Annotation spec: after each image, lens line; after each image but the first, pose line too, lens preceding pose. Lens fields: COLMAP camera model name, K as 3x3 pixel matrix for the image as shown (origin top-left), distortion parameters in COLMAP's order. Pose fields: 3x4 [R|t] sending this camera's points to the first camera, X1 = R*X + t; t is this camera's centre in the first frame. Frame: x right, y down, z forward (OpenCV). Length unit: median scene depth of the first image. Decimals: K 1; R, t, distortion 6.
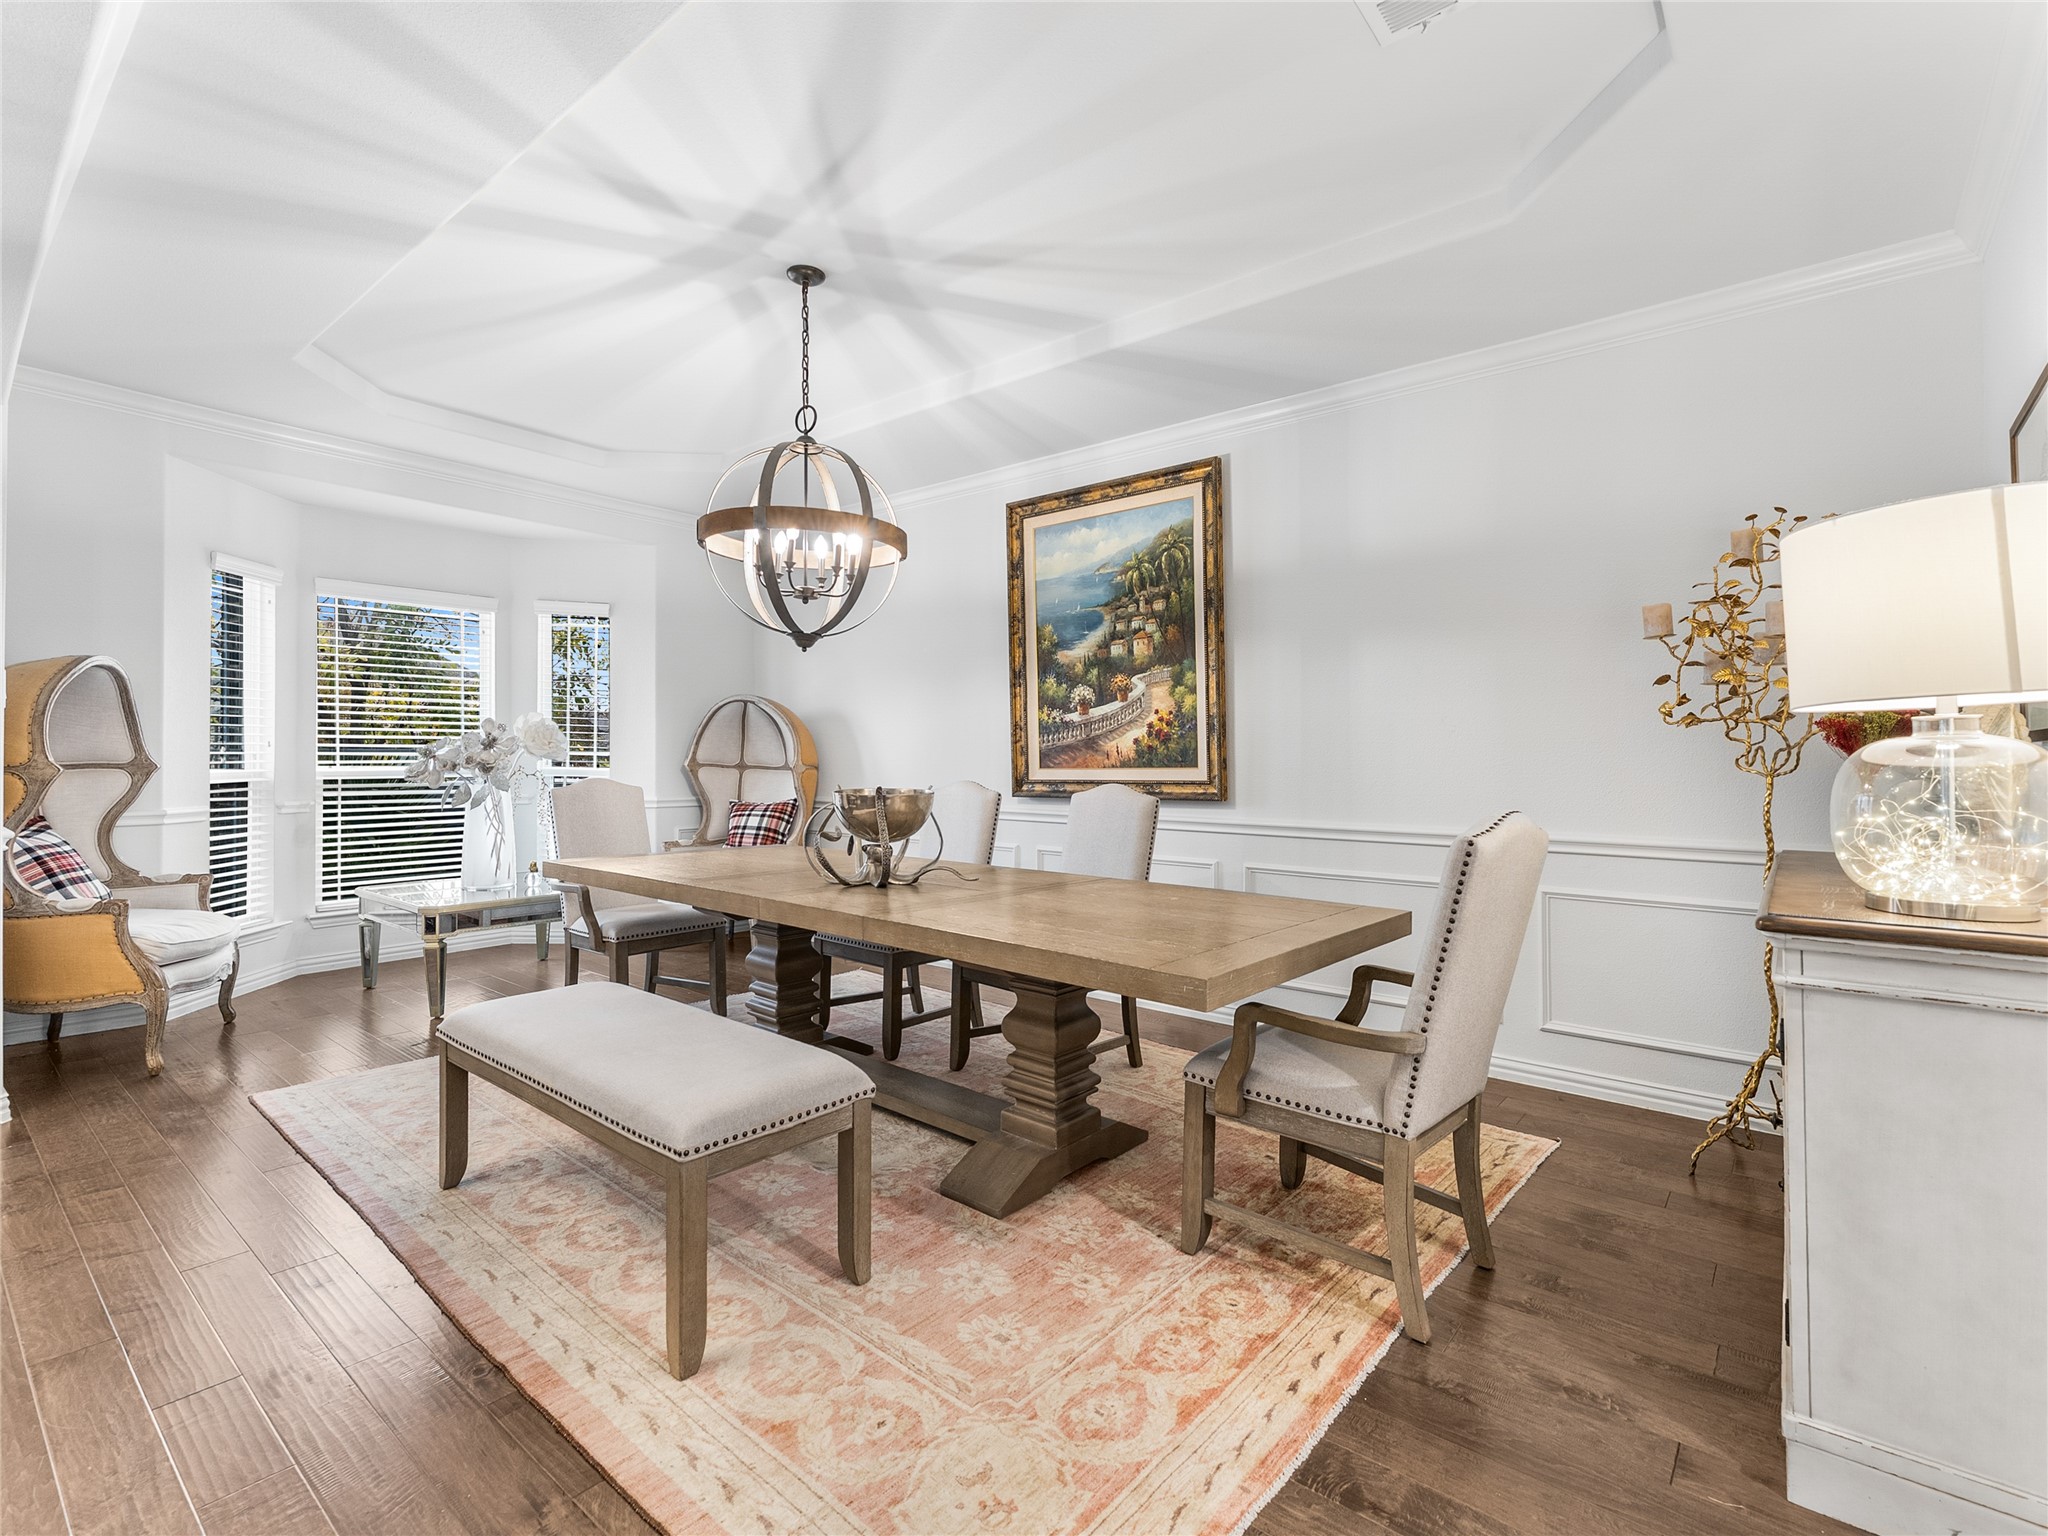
lens RADIAL K [[951.2, 0, 1024.0], [0, 951.2, 768.0], [0, 0, 1]] dist [-0.000894, 0.000049]
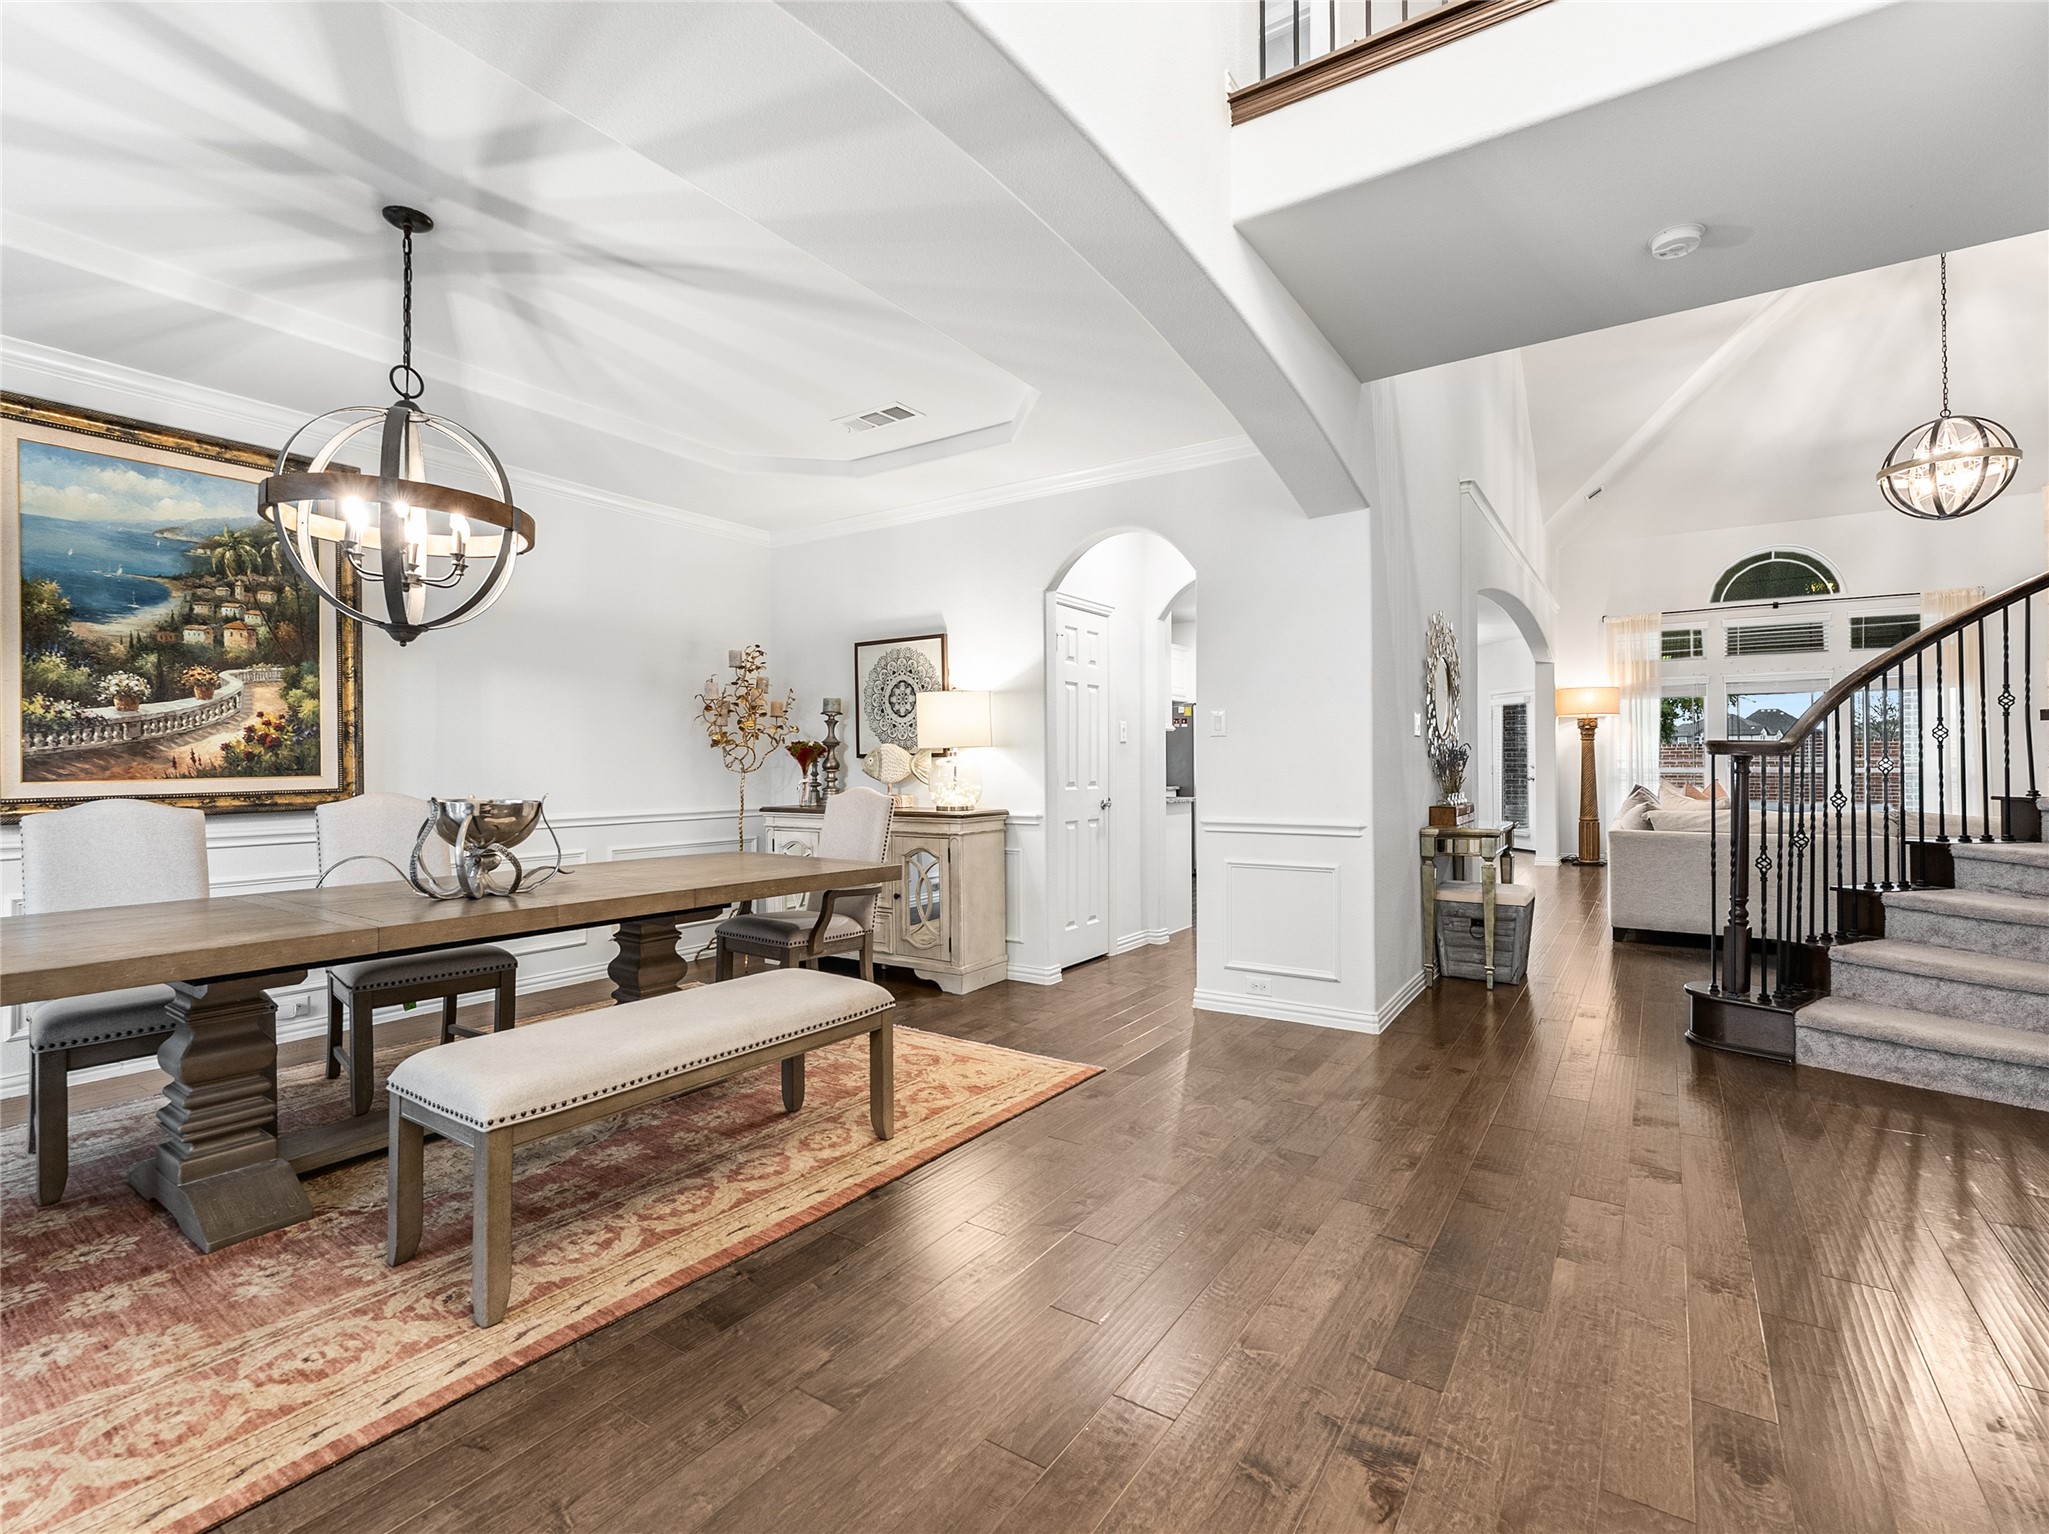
lens RADIAL K [[937.8, 0, 1024.5], [0, 937.8, 767.0], [0, 0, 1]] dist [0.002282, -0.000195]
pose [[-0.088181, -0.007728, 0.996074, -0.798482], [0.013832, 0.999864, 0.008982, -0.007508], [-0.996008, 0.014570, -0.088062, 0.357407]]
